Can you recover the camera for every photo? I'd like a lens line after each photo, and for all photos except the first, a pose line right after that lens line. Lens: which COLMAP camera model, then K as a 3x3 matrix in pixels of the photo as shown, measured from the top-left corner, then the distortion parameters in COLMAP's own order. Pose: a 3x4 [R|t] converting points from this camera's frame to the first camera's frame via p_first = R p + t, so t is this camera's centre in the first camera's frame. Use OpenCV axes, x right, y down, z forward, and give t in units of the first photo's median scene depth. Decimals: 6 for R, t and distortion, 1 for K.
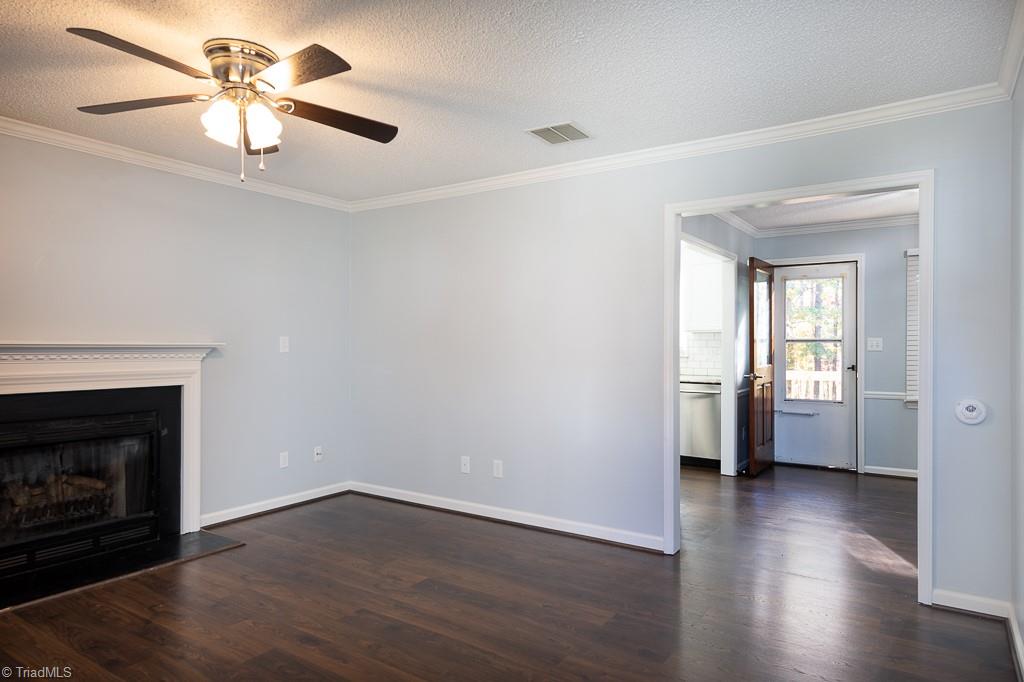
lens RADIAL K [[614.2, 0, 522.2], [0, 614.2, 345.2], [0, 0, 1]] dist [0.034388, -0.017986]
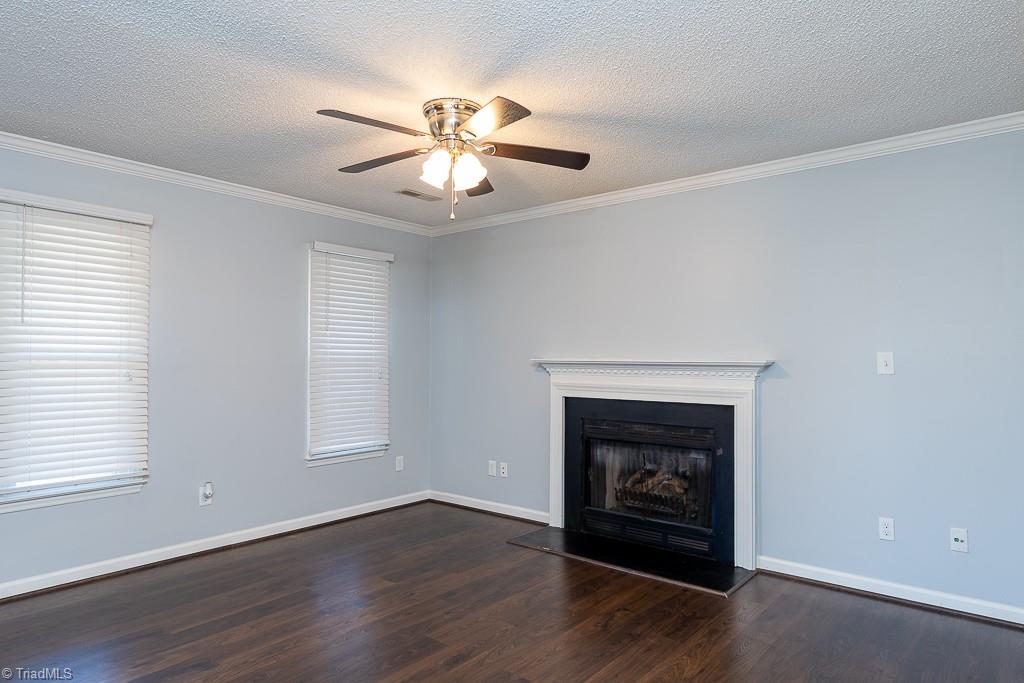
lens RADIAL K [[614.2, 0, 522.2], [0, 614.2, 345.7], [0, 0, 1]] dist [0.034388, -0.017986]
pose [[-0.091789, -0.026981, -0.995413, 0.429731], [-0.006280, 0.999629, -0.026516, 0.000806], [0.995759, 0.003817, -0.091925, 0.795826]]
